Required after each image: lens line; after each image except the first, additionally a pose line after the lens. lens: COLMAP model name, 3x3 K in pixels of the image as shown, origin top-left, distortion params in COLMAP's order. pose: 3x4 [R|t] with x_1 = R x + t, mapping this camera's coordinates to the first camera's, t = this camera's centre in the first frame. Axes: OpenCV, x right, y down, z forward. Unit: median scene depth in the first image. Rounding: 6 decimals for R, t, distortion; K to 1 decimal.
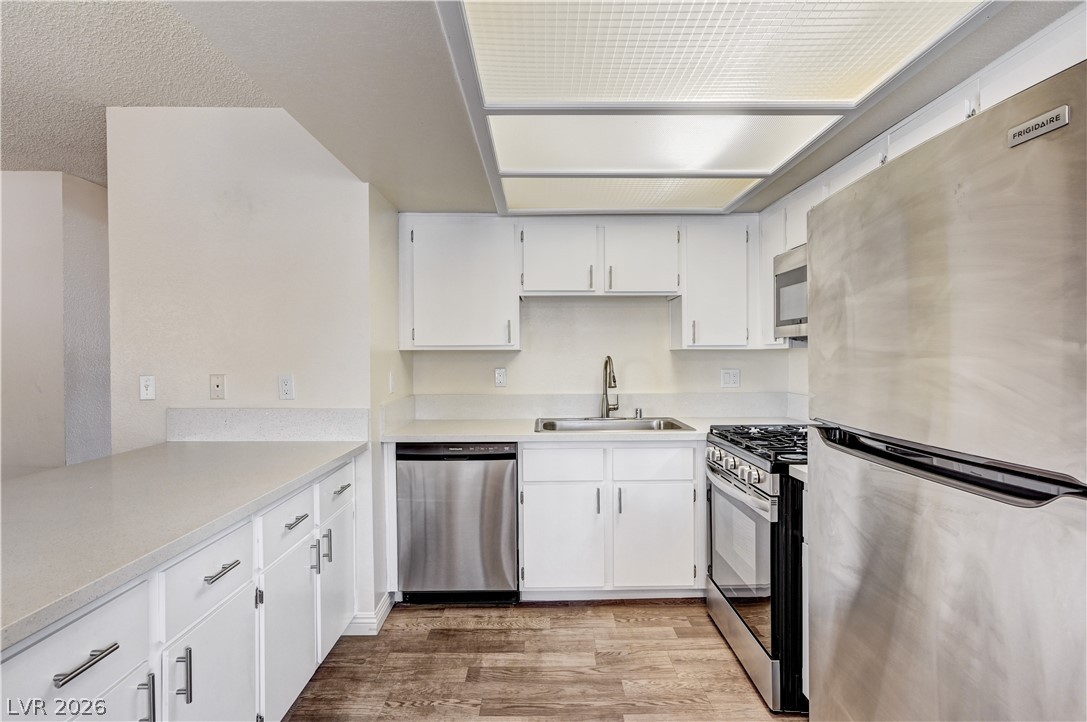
lens RADIAL K [[536.4, 0, 548.6], [0, 536.4, 362.9], [0, 0, 1]] dist [-0.000069, 0.000405]
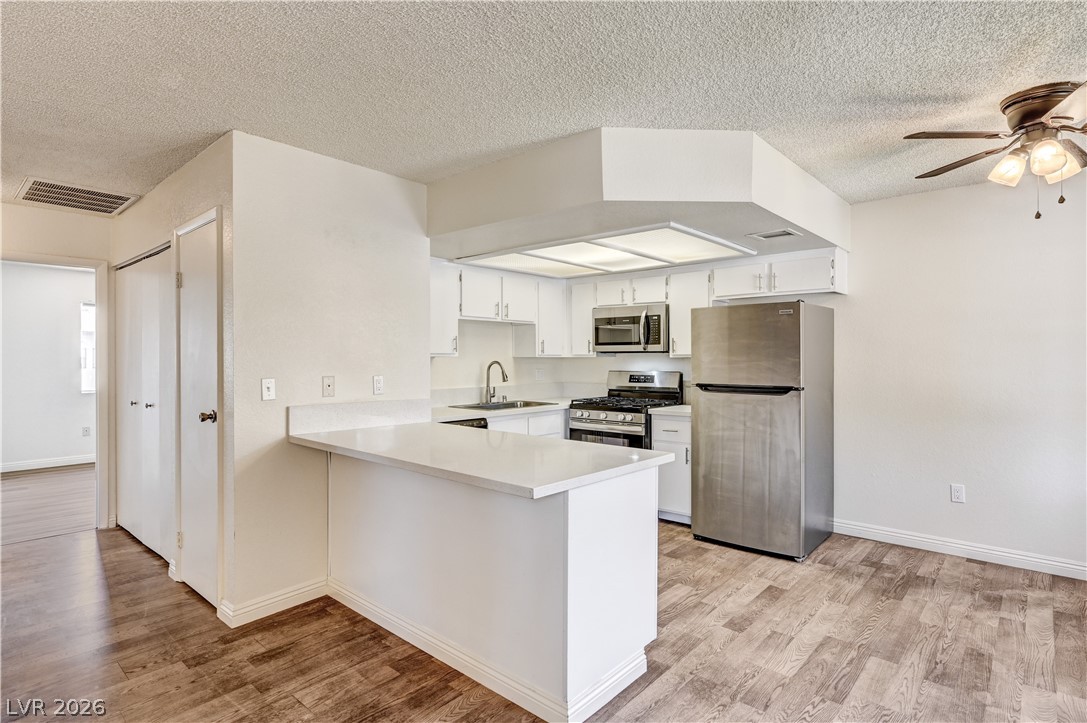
lens RADIAL K [[559.0, 0, 548.2], [0, 559.0, 359.3], [0, 0, 1]] dist [-0.000579, 0.000521]
pose [[0.672899, 0.002792, 0.739729, -1.134129], [0.009167, 0.999885, -0.012113, 0.003137], [-0.739678, 0.014932, 0.672795, -0.202231]]
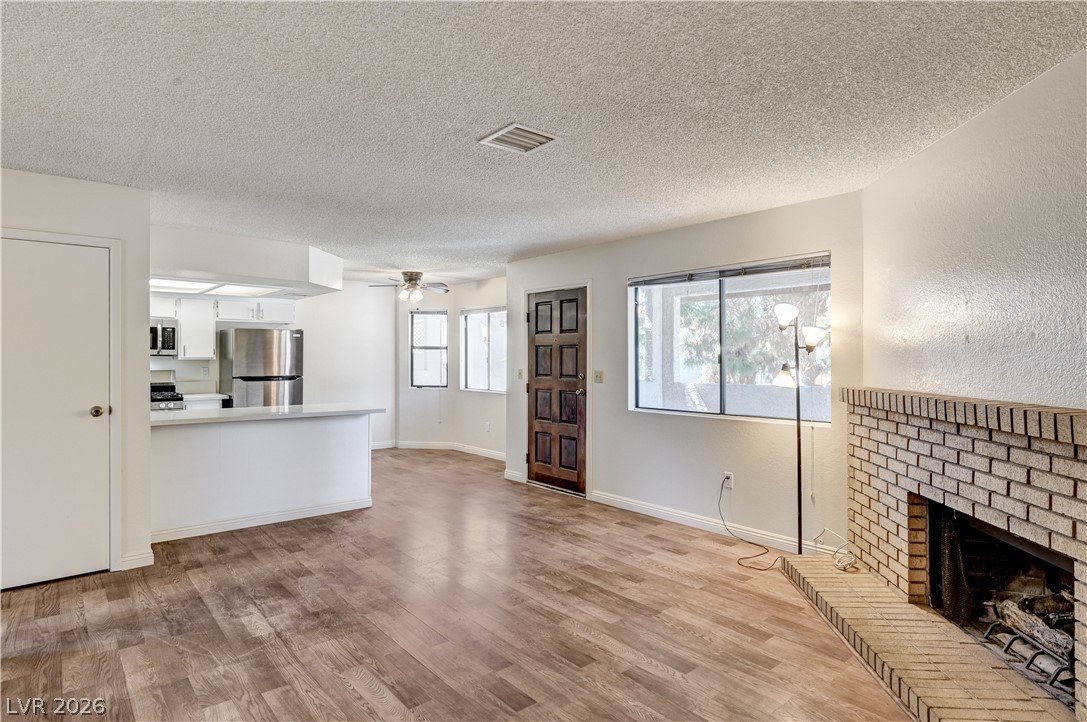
lens RADIAL K [[579.2, 0, 543.5], [0, 579.2, 361.0], [0, 0, 1]] dist [-0.002976, -0.000056]
pose [[-0.635284, -0.000605, 0.772279, -2.471843], [0.012713, 0.999856, 0.011241, -0.022713], [-0.772174, 0.016959, -0.635185, 1.083236]]
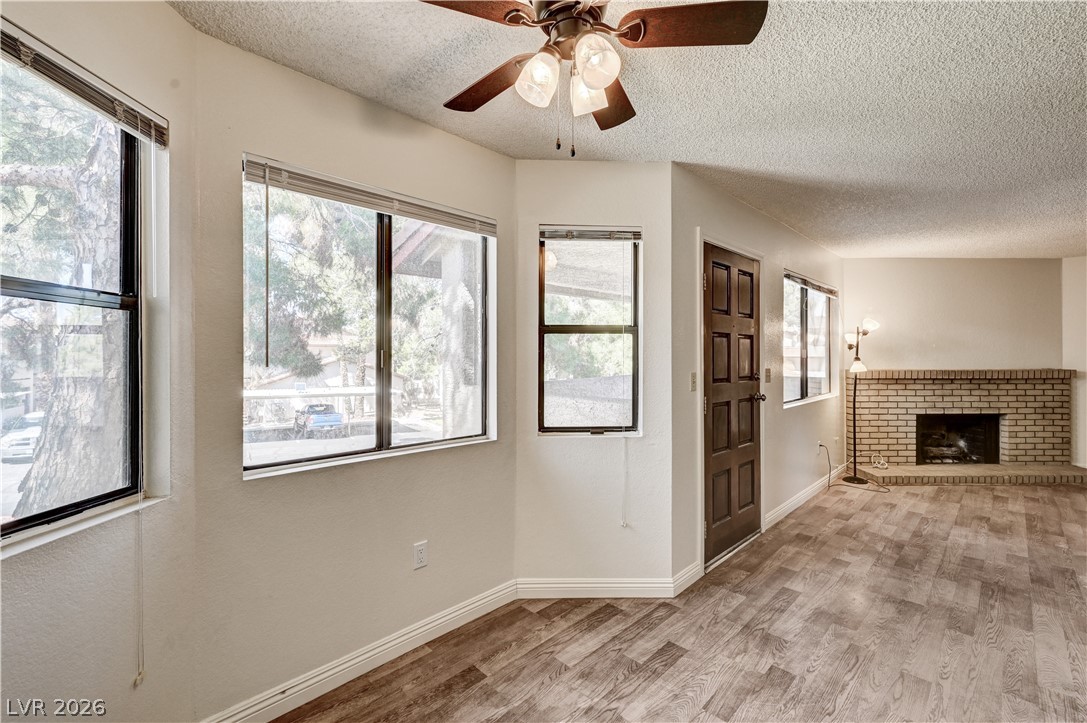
lens RADIAL K [[475.7, 0, 550.5], [0, 475.7, 352.9], [0, 0, 1]] dist [-0.000170, 0.000218]
pose [[-0.708194, 0.001702, -0.706015, 0.428790], [-0.006719, 0.999936, 0.009150, -0.016169], [0.705985, 0.011224, -0.708137, 0.166220]]
